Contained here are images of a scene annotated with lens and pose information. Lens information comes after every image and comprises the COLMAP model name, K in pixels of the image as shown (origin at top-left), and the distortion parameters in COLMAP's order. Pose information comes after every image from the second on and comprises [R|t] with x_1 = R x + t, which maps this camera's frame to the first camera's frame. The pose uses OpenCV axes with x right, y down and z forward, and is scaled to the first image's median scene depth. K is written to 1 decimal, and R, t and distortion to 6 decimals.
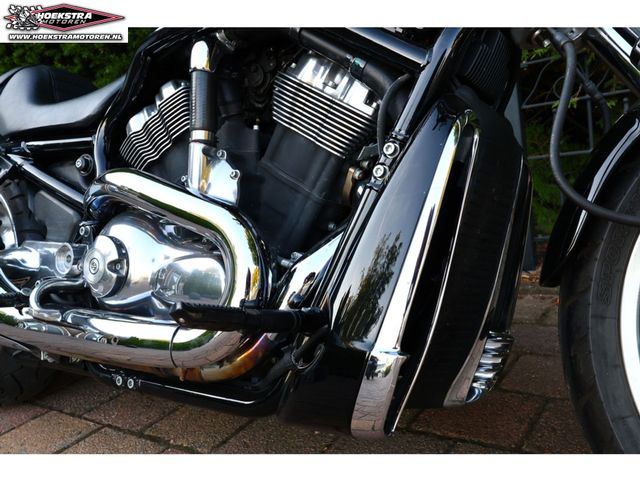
lens RADIAL K [[573.7, 0, 321.0], [0, 573.7, 239.7], [0, 0, 1]] dist [0.012603, -0.000510]
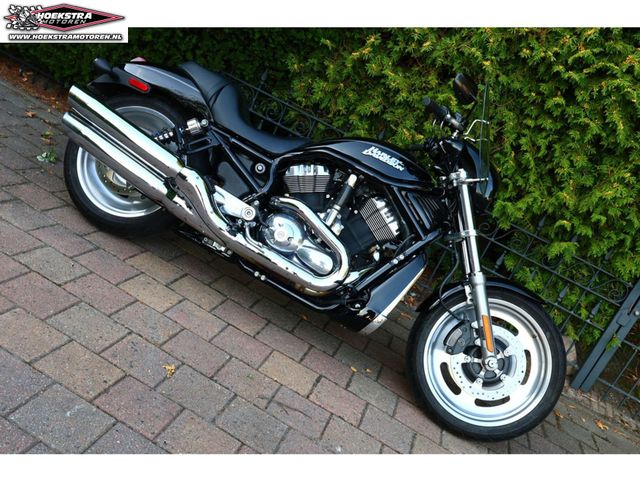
lens RADIAL K [[647.0, 0, 321.4], [0, 647.0, 240.8], [0, 0, 1]] dist [0.013910, 0.000000]
pose [[0.783122, 0.409913, 0.467644, -1.648722], [-0.486870, 0.871985, 0.050980, -0.170947], [-0.386881, -0.267605, 0.882446, -1.674685]]
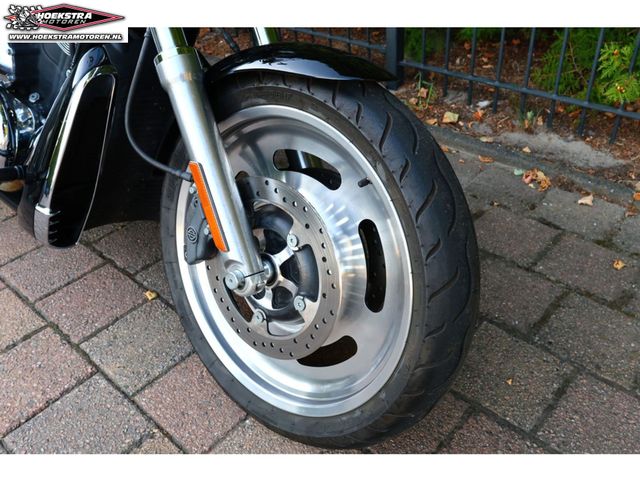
lens RADIAL K [[573.7, 0, 322.1], [0, 573.7, 240.5], [0, 0, 1]] dist [0.012603, -0.000510]
pose [[0.986472, 0.152786, -0.059414, 0.775963], [-0.108099, 0.878736, 0.464906, -0.456522], [0.123240, -0.452194, 0.883364, -0.357405]]
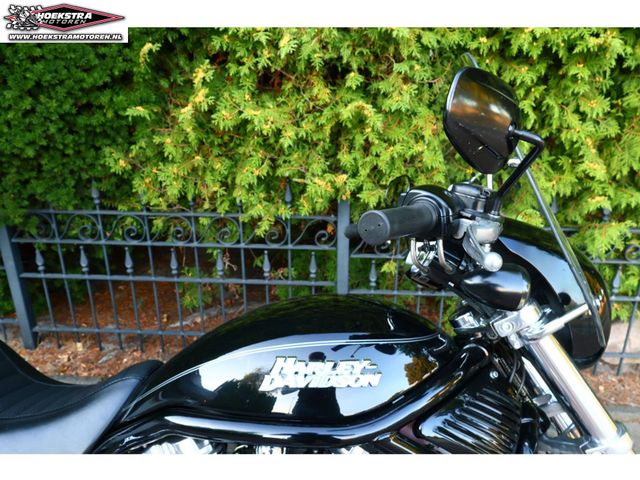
lens RADIAL K [[463.6, 0, 322.4], [0, 463.6, 239.9], [0, 0, 1]] dist [0.014211, -0.007807]
pose [[0.846466, -0.023017, 0.531945, -0.560530], [-0.041038, 0.993273, 0.108281, -0.816975], [-0.530859, -0.113486, 0.839827, 0.366409]]
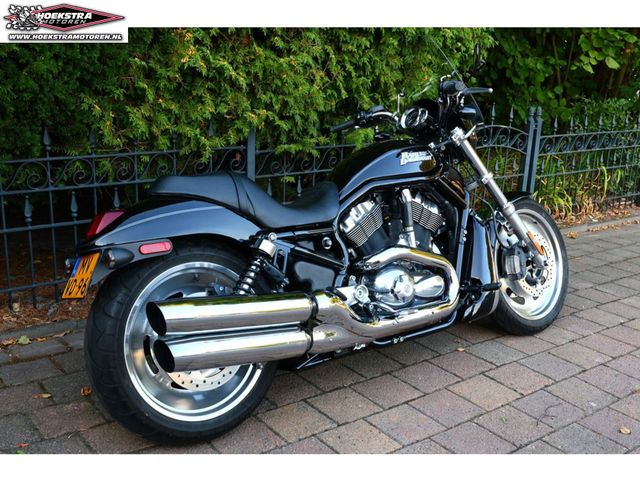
lens RADIAL K [[690.7, 0, 319.4], [0, 690.7, 240.6], [0, 0, 1]] dist [0.006775, 0.000000]
pose [[0.309762, -0.097929, 0.945758, -3.228902], [0.081451, 0.993759, 0.076222, -0.401230], [-0.947319, 0.053422, 0.315805, 0.466782]]
